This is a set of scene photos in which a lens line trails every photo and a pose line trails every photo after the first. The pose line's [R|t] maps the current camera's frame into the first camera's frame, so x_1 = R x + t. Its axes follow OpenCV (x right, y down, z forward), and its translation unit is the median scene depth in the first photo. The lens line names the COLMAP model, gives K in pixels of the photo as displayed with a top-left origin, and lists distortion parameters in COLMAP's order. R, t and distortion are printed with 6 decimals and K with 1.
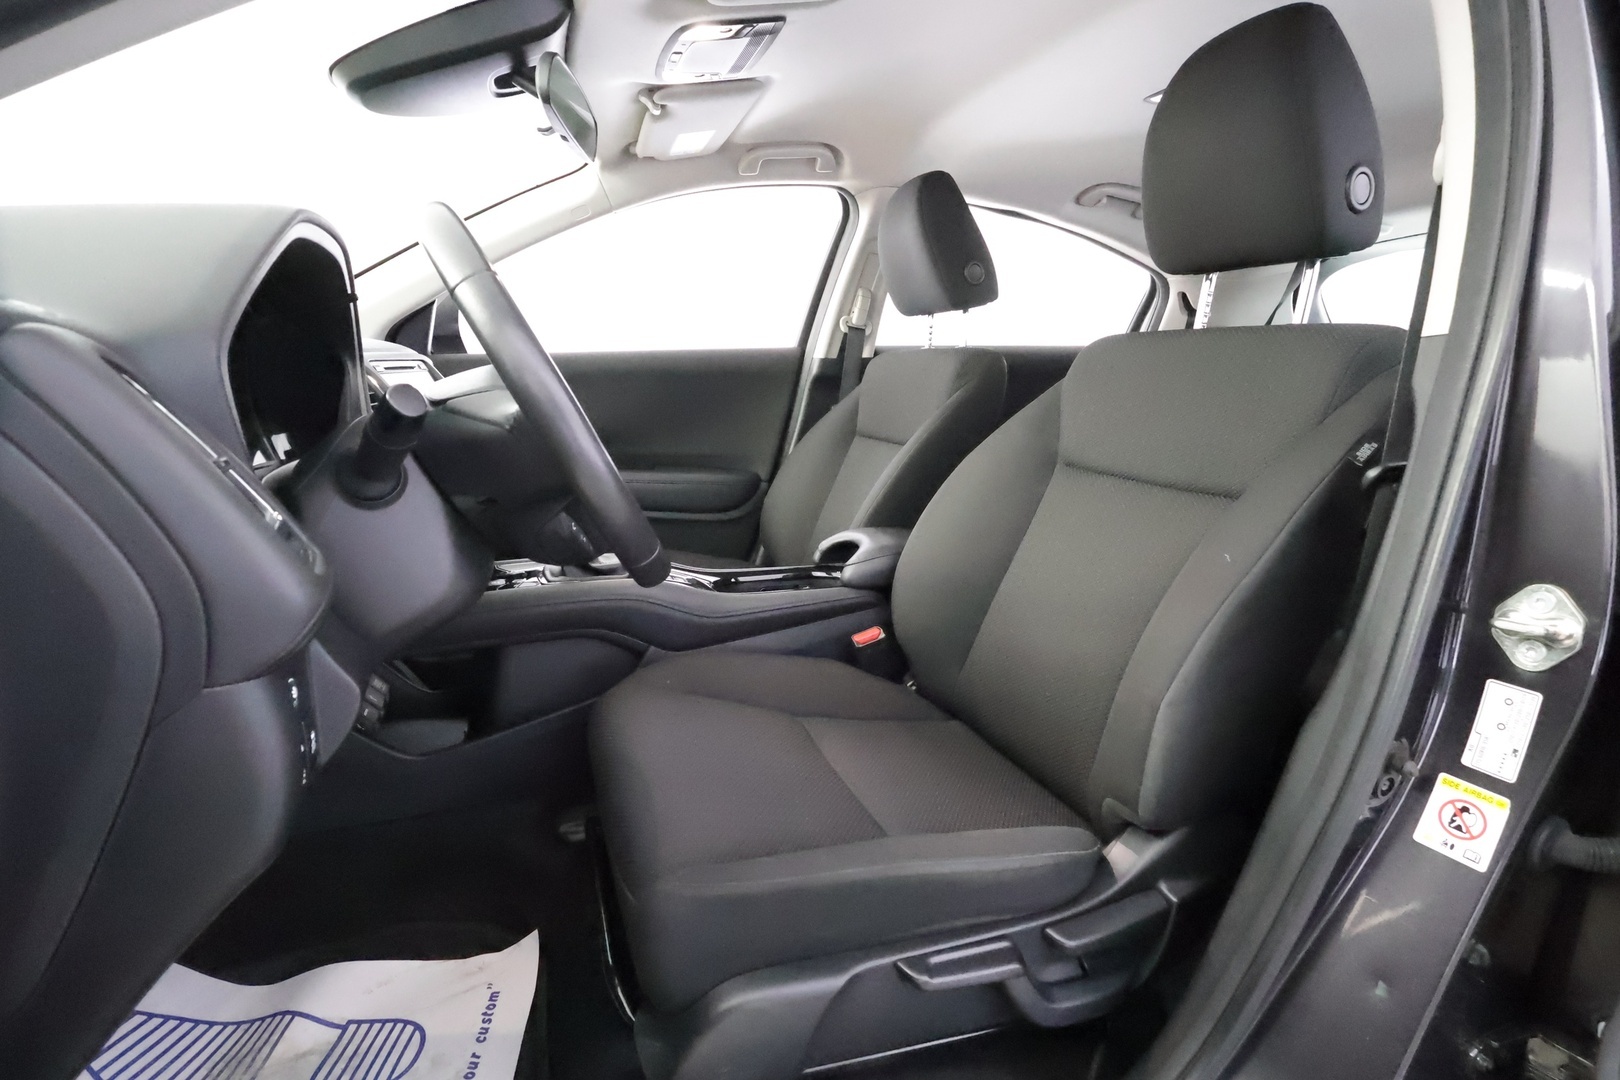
lens RADIAL K [[754.9, 0, 808.9], [0, 754.9, 533.1], [0, 0, 1]] dist [-0.000726, 0.001236]
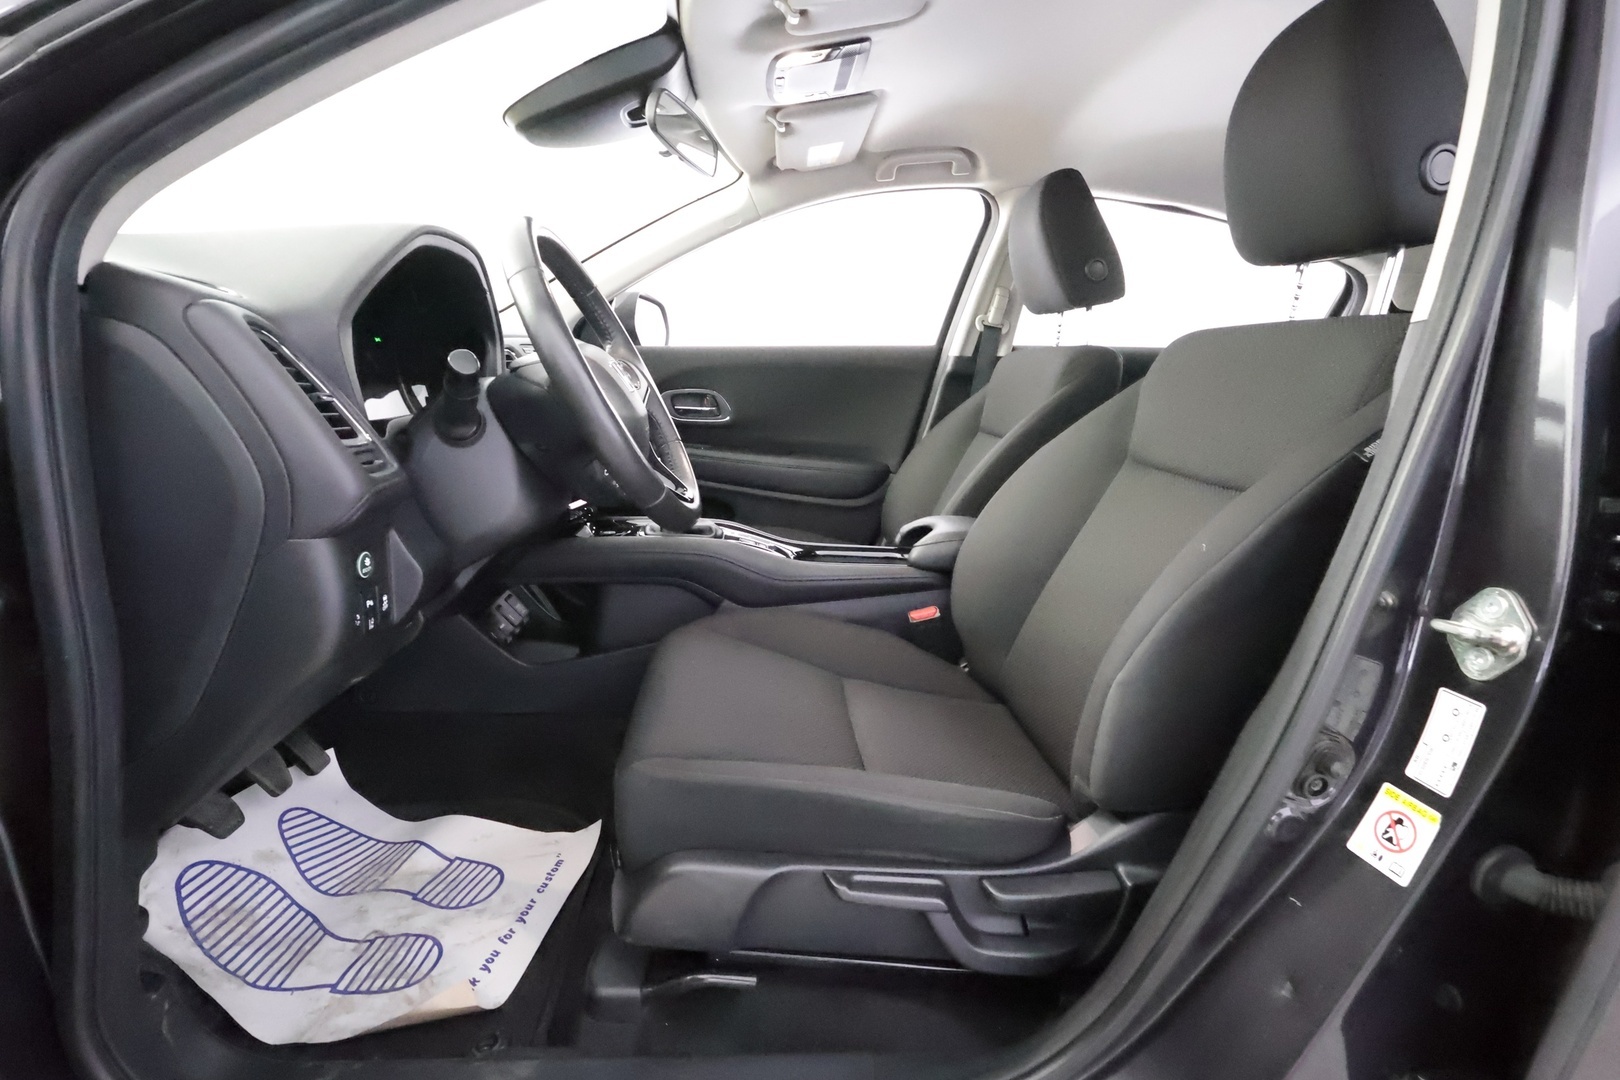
lens RADIAL K [[754.9, 0, 808.9], [0, 754.9, 533.1], [0, 0, 1]] dist [-0.000726, 0.001236]
pose [[0.958756, 0.080115, -0.272705, 0.230961], [-0.082147, 0.996612, 0.003979, 0.037861], [0.272100, 0.018587, 0.962090, -0.067616]]
